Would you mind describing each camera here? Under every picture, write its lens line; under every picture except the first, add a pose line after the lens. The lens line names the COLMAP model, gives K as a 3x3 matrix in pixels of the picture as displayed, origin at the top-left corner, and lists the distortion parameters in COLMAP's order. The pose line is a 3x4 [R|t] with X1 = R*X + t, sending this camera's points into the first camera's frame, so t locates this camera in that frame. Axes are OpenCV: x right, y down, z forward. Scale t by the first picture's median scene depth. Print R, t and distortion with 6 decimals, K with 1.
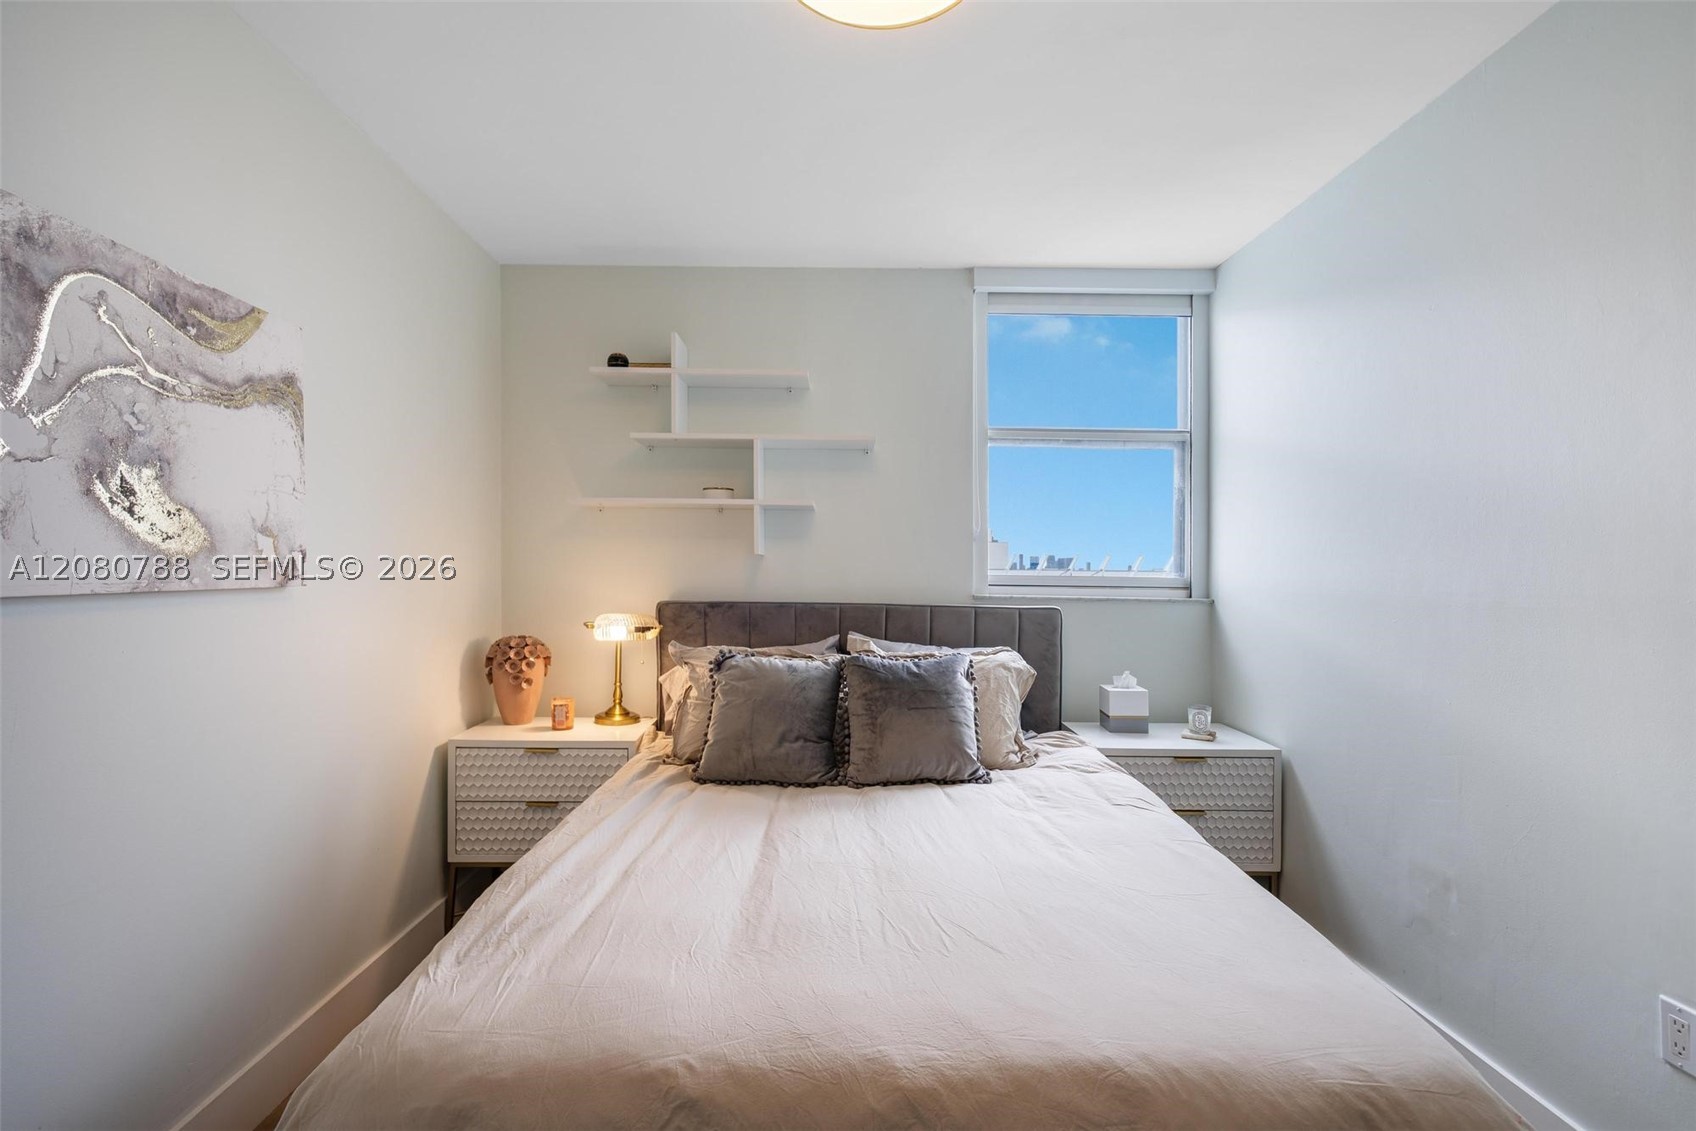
lens RADIAL K [[792.0, 0, 842.0], [0, 792.0, 583.9], [0, 0, 1]] dist [-0.001992, 0.000820]
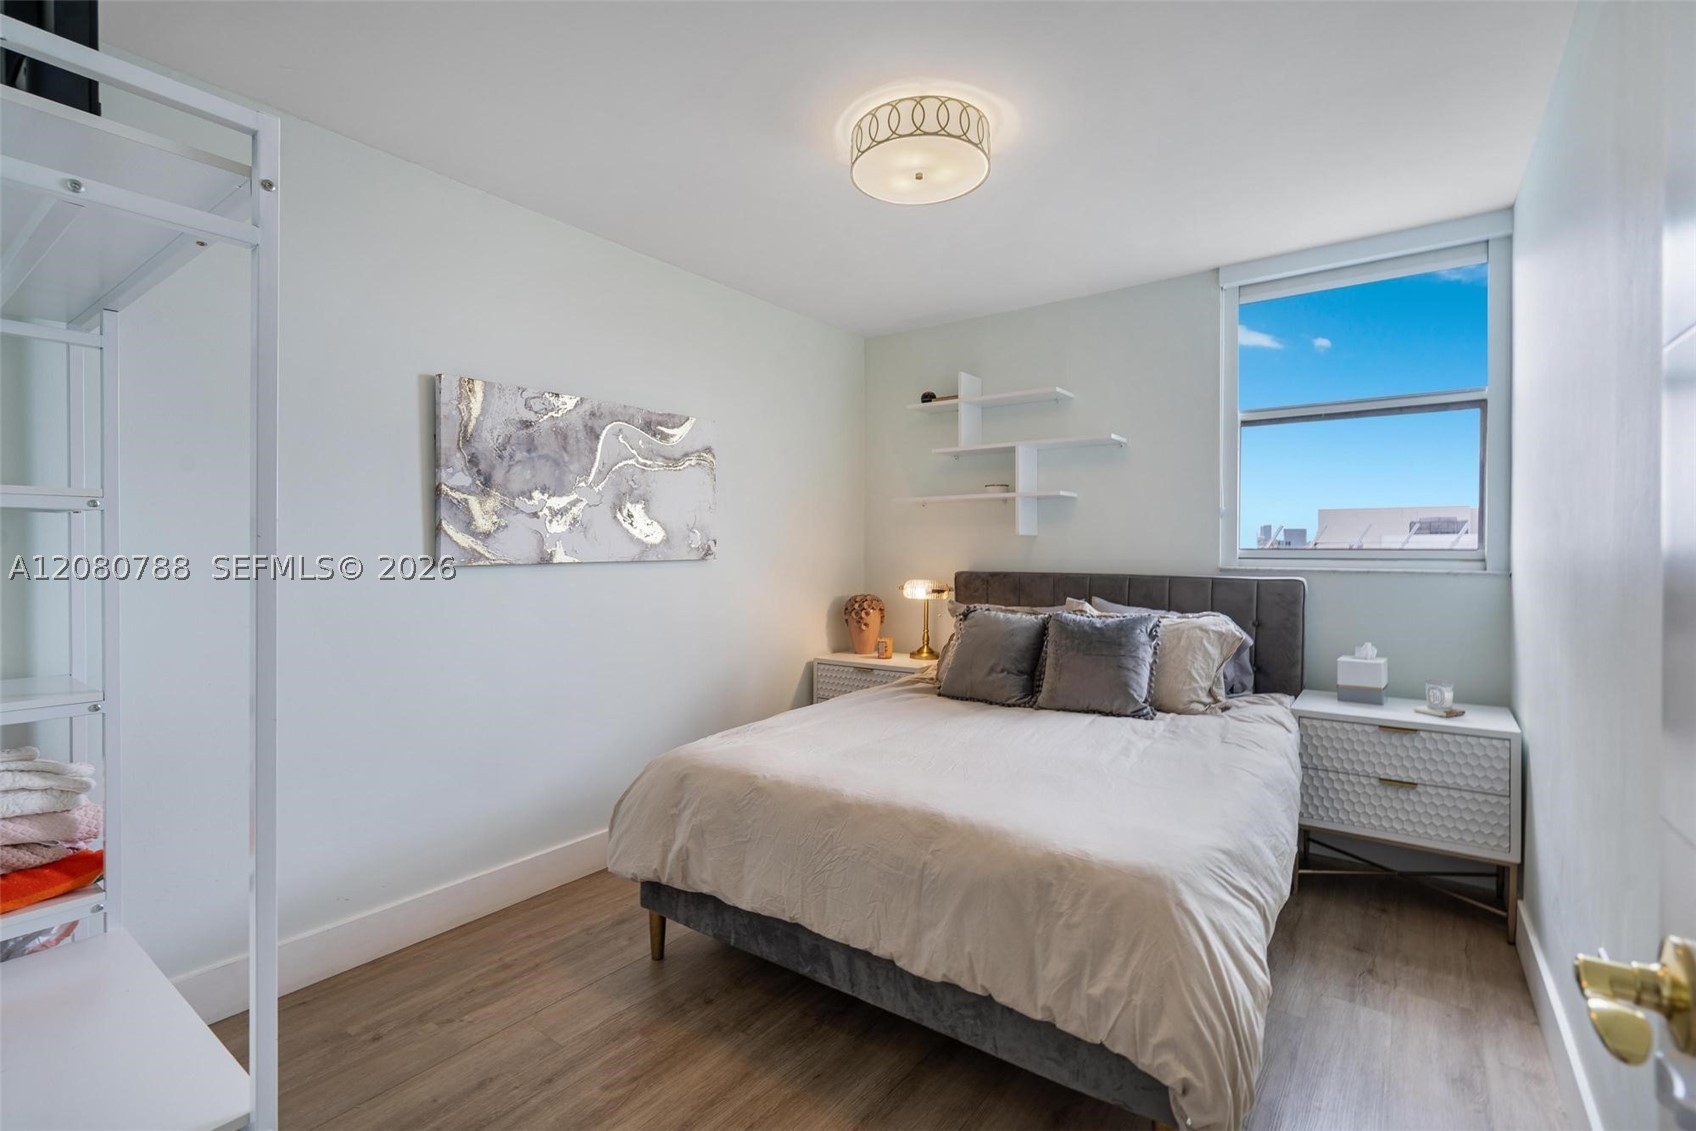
lens RADIAL K [[784.4, 0, 827.7], [0, 784.4, 566.2], [0, 0, 1]] dist [-0.000395, 0.000414]
pose [[0.796305, 0.000001, -0.604895, 0.468599], [0.001442, 0.999997, 0.001900, 0.011762], [0.604893, -0.002385, 0.796303, -0.227084]]
